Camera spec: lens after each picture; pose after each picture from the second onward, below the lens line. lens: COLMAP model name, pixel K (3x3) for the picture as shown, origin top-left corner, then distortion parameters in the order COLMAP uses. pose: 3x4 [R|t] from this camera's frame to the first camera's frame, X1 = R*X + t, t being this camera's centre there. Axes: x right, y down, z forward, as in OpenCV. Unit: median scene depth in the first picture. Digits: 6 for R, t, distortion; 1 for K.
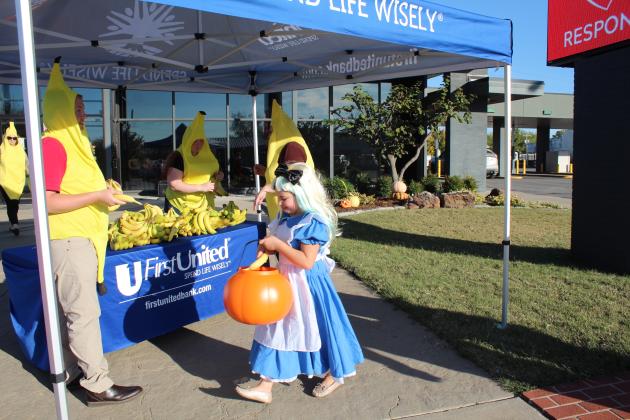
lens RADIAL K [[528.1, 0, 310.2], [0, 528.1, 216.4], [0, 0, 1]] dist [-0.157394, 0.143382]
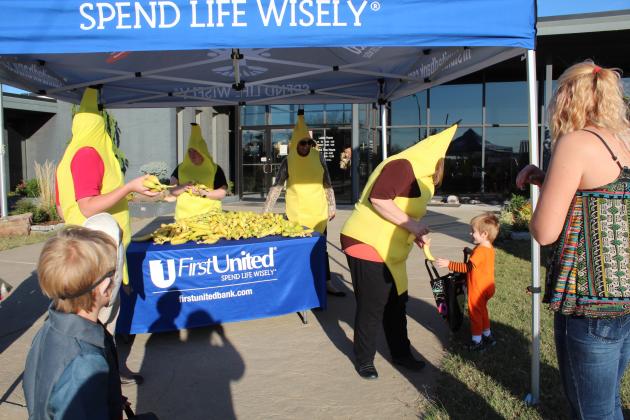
lens RADIAL K [[528.1, 0, 310.2], [0, 528.1, 216.4], [0, 0, 1]] dist [-0.157394, 0.143382]
pose [[0.819802, 0.060436, -0.569449, 0.703764], [-0.066074, 0.997757, 0.010769, -0.050287], [0.568823, 0.028798, 0.821956, 0.272340]]
